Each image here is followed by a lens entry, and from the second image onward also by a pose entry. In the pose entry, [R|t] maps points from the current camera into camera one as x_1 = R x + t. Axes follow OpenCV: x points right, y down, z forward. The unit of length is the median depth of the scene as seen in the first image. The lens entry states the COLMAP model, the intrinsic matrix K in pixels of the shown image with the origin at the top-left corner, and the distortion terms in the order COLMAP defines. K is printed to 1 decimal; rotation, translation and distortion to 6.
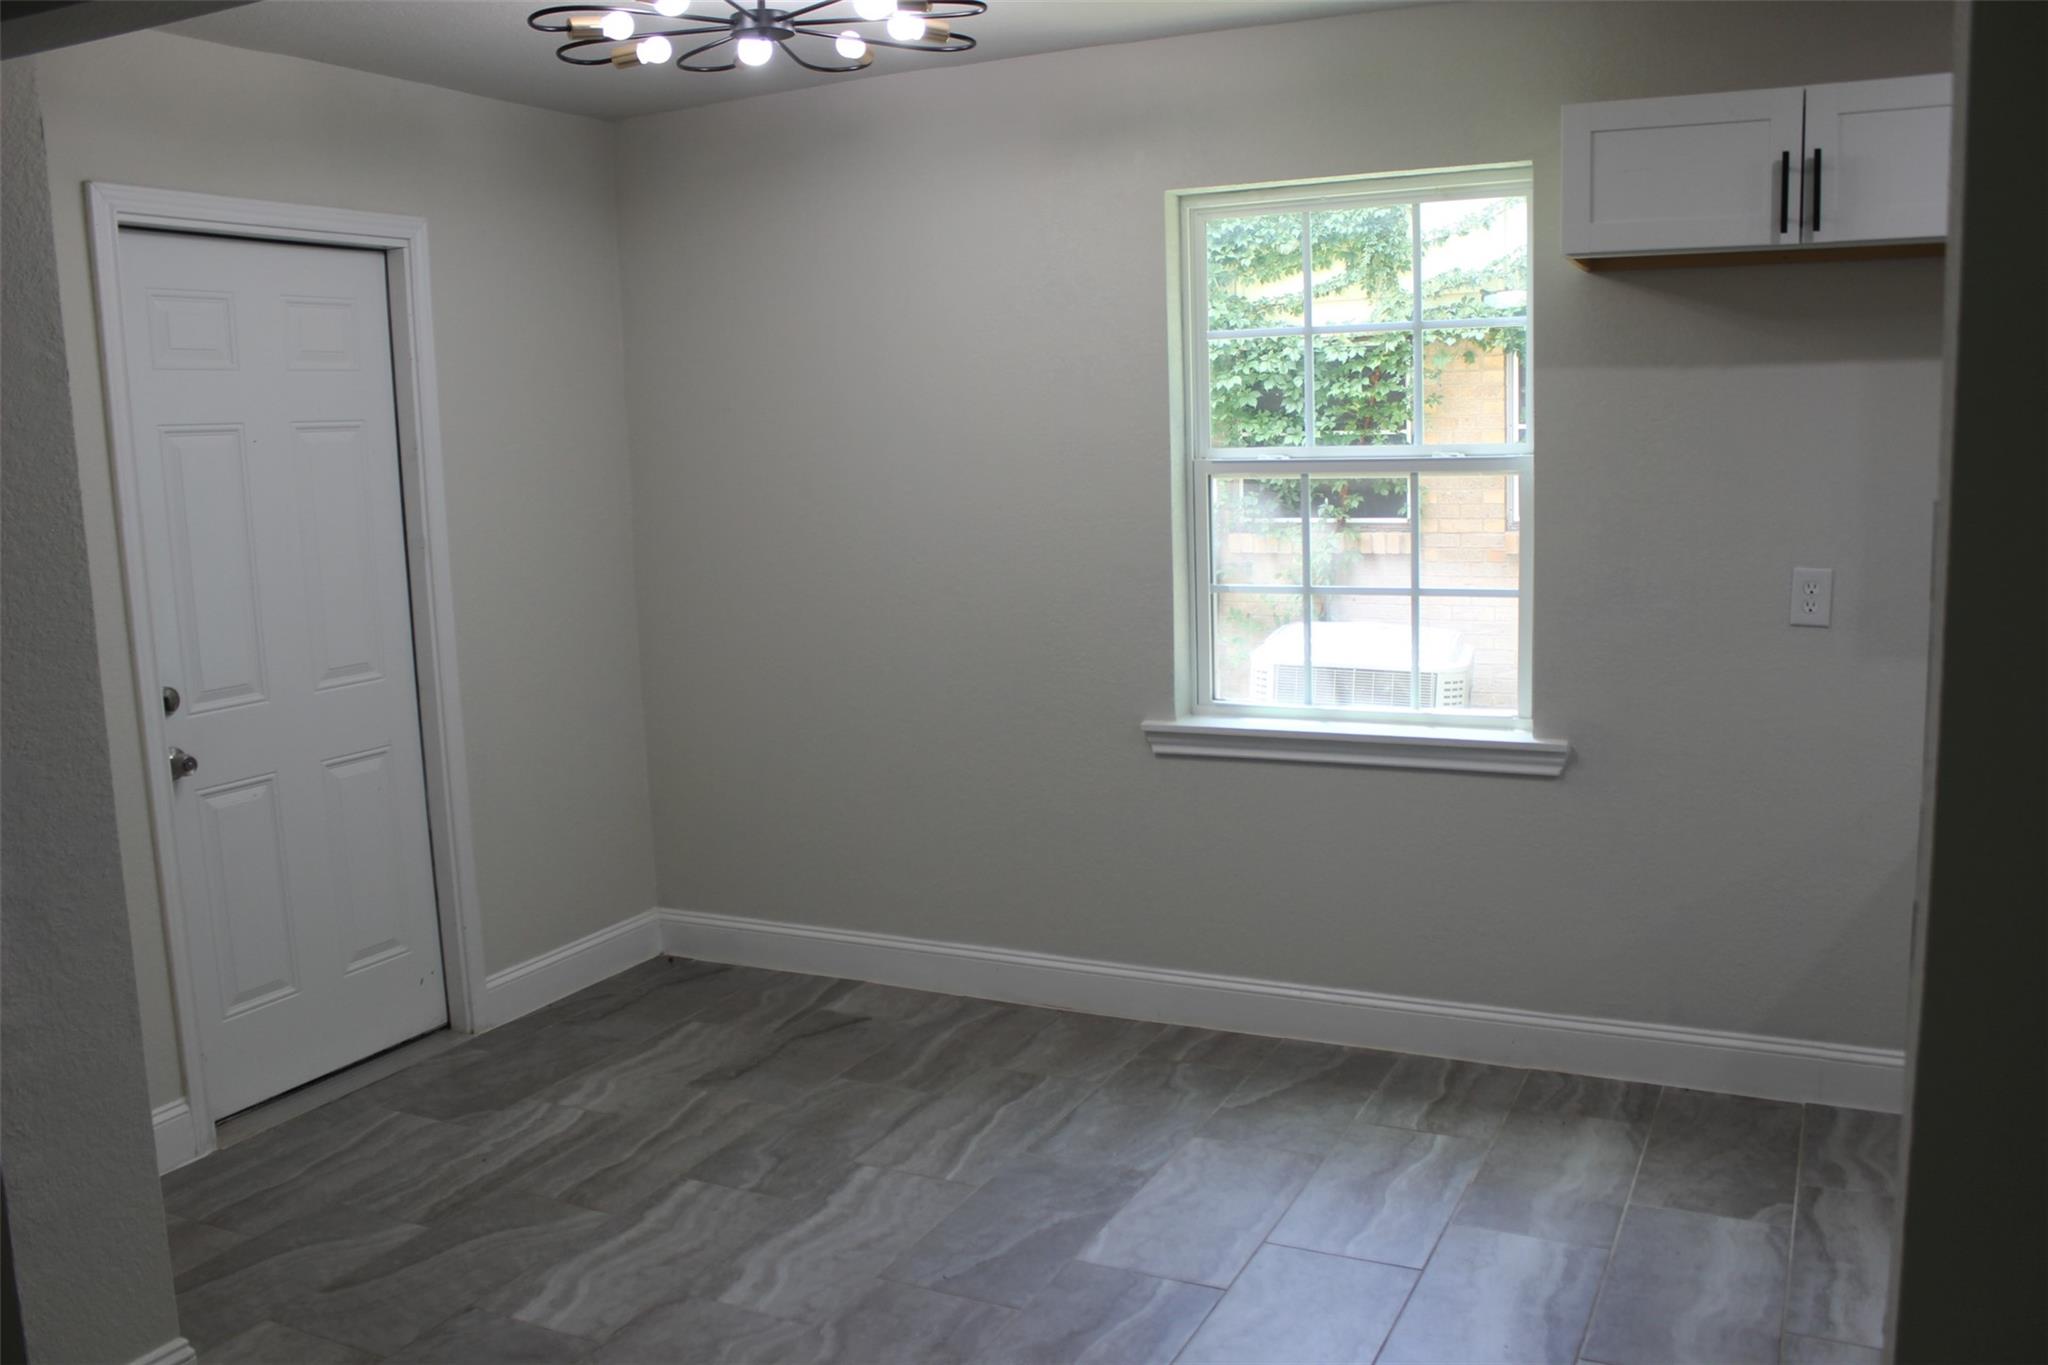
lens RADIAL K [[1729.8, 0, 1024.0], [0, 1729.8, 682.5], [0, 0, 1]] dist [-0.152104, 0.142357]
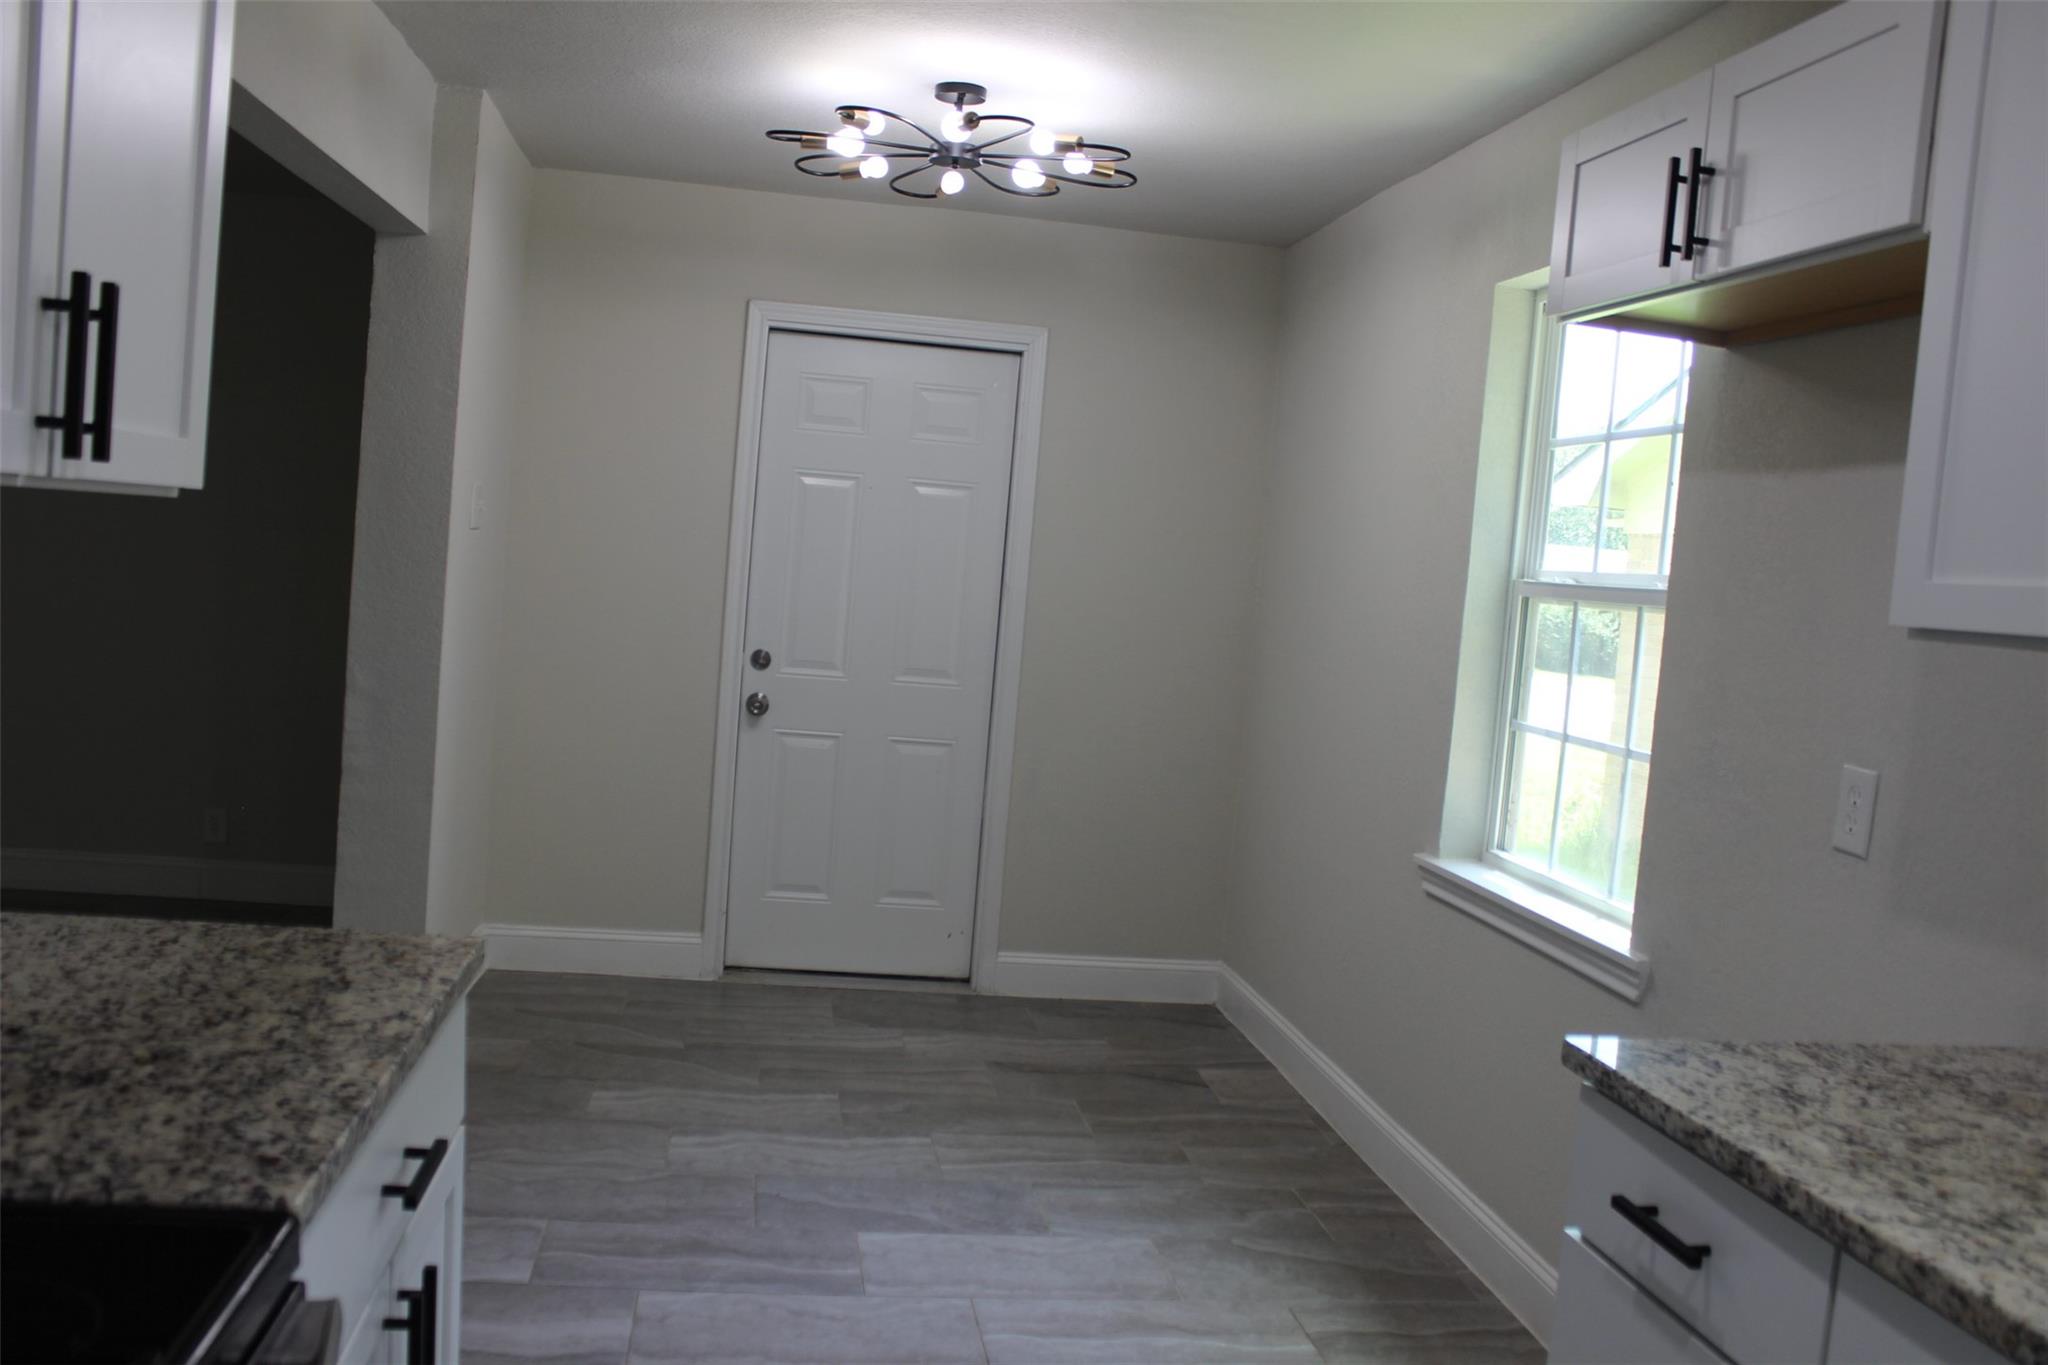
lens RADIAL K [[1729.8, 0, 1024.0], [0, 1729.8, 682.5], [0, 0, 1]] dist [-0.152104, 0.142357]
pose [[0.564465, 0.136126, -0.814156, 0.775272], [-0.218996, 0.975660, 0.011296, -0.033896], [0.795877, 0.171921, 0.580537, 0.326118]]
